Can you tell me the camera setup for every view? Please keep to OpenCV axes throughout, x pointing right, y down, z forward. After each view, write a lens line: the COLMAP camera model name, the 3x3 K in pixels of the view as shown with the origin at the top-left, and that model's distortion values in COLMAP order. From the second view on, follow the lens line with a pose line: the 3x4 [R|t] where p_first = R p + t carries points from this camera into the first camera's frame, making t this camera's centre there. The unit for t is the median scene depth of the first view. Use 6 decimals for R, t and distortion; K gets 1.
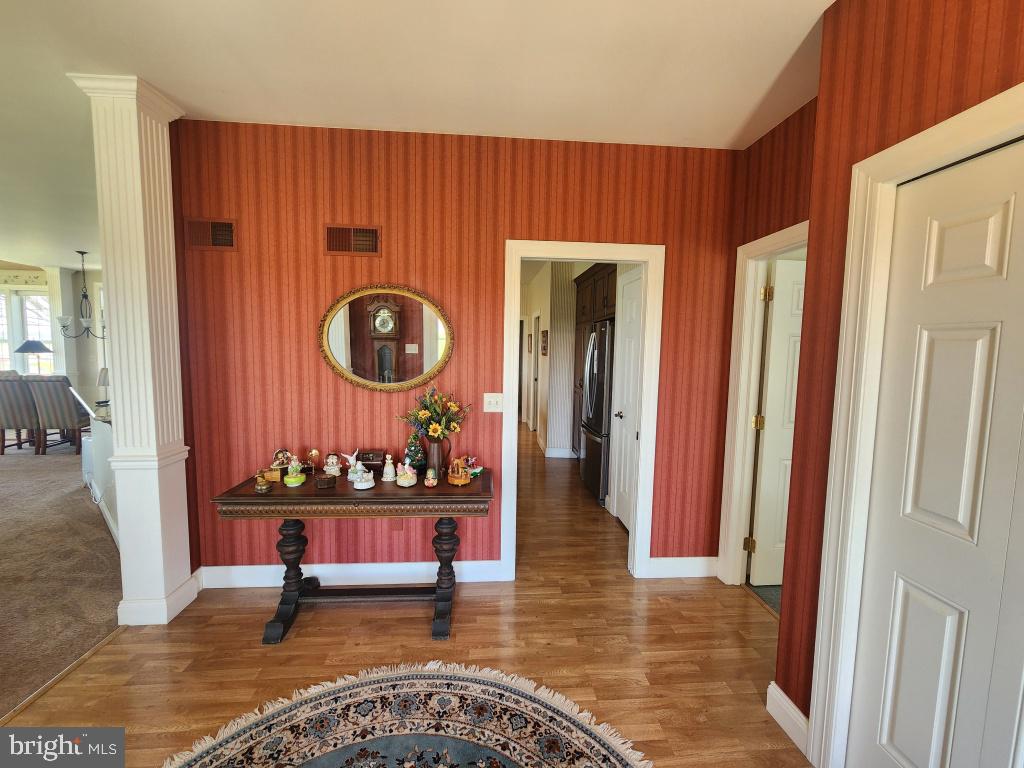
lens RADIAL K [[422.1, 0, 514.6], [0, 422.1, 380.7], [0, 0, 1]] dist [-0.003678, -0.000486]
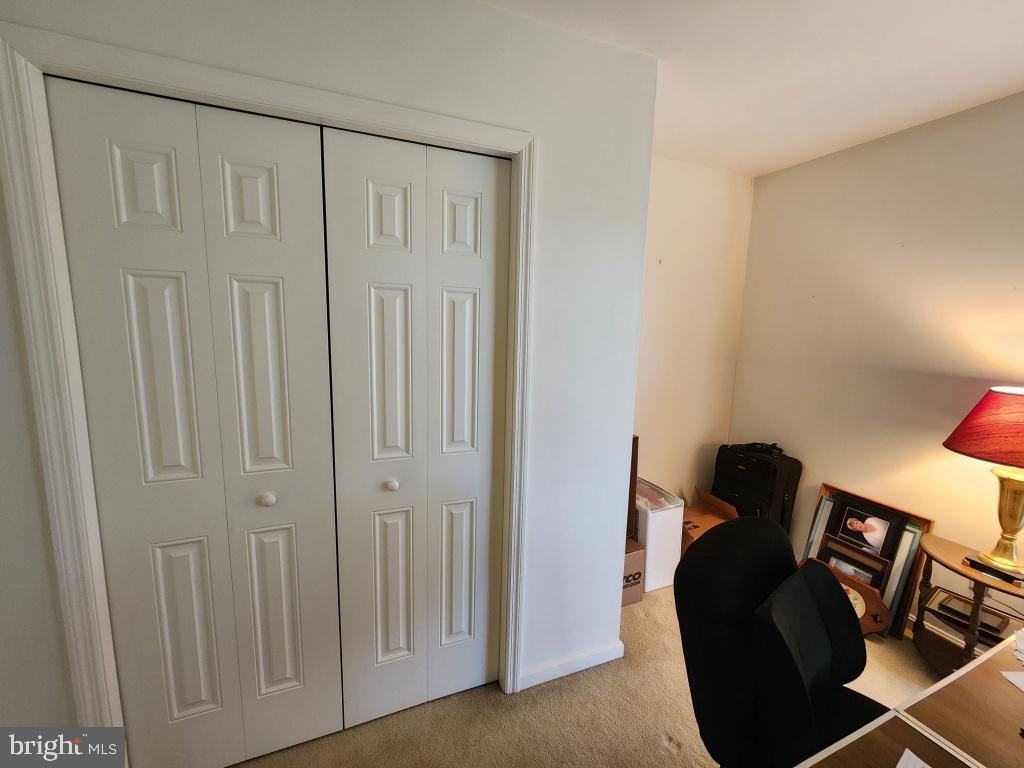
lens RADIAL K [[422.1, 0, 514.6], [0, 422.1, 380.7], [0, 0, 1]] dist [-0.003678, -0.000486]
pose [[-0.312779, -0.170768, 0.934349, -0.111940], [0.043112, 0.980139, 0.193569, -0.029224], [-0.948847, 0.100826, -0.299205, 0.382025]]
